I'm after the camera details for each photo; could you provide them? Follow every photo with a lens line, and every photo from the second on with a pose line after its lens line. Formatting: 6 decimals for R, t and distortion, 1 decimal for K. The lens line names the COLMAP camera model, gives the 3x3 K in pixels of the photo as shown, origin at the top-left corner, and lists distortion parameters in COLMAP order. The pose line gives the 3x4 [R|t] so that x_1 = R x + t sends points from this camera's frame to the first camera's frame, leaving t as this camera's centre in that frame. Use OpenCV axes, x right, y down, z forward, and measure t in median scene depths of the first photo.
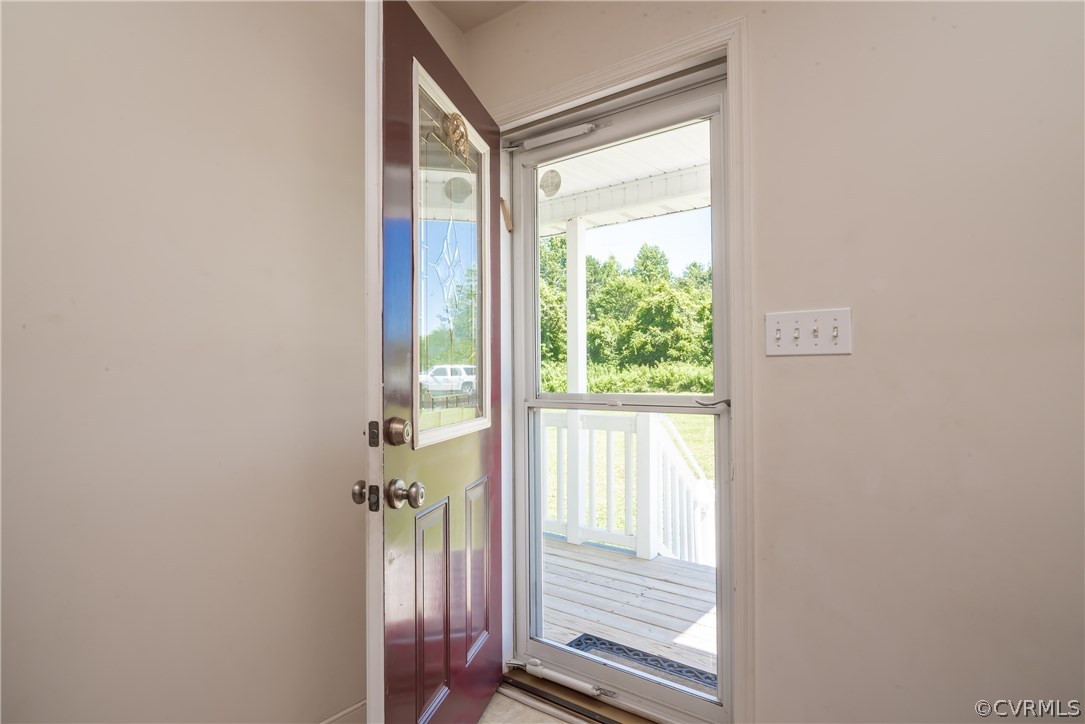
lens RADIAL K [[621.4, 0, 542.2], [0, 621.4, 363.9], [0, 0, 1]] dist [-0.007611, -0.000816]
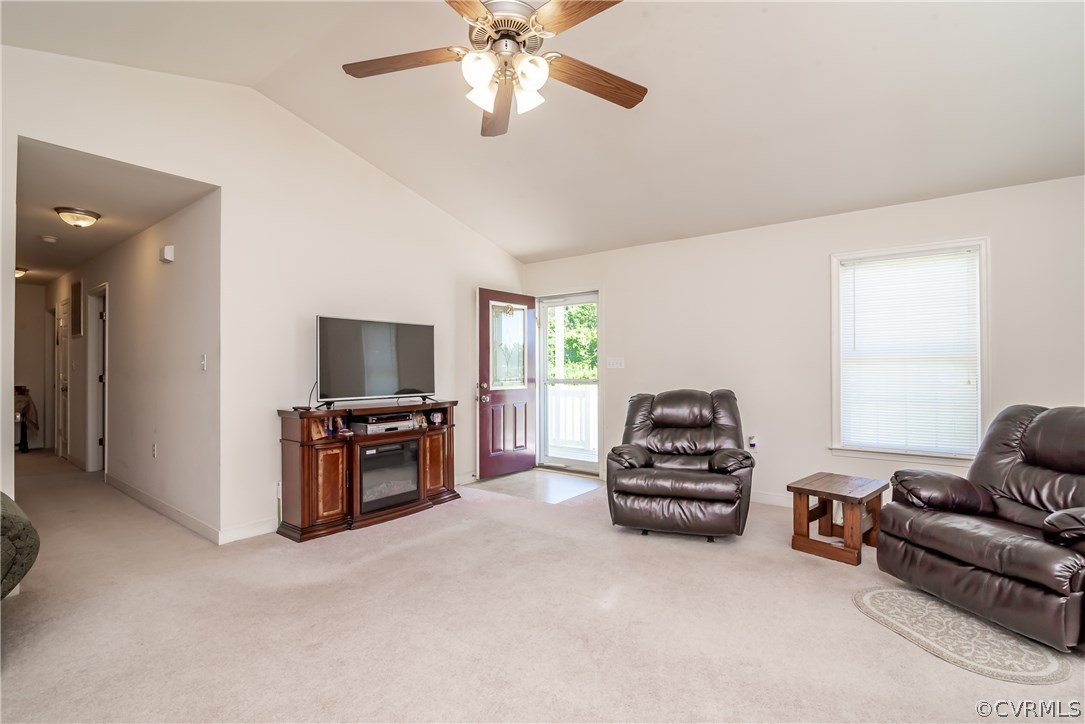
lens RADIAL K [[495.5, 0, 541.8], [0, 495.5, 364.7], [0, 0, 1]] dist [-0.019510, -0.001248]
pose [[0.999755, 0.004077, 0.021770, -0.081827], [-0.004199, 0.999976, 0.005580, -0.034610], [-0.021747, -0.005670, 0.999747, -1.373690]]
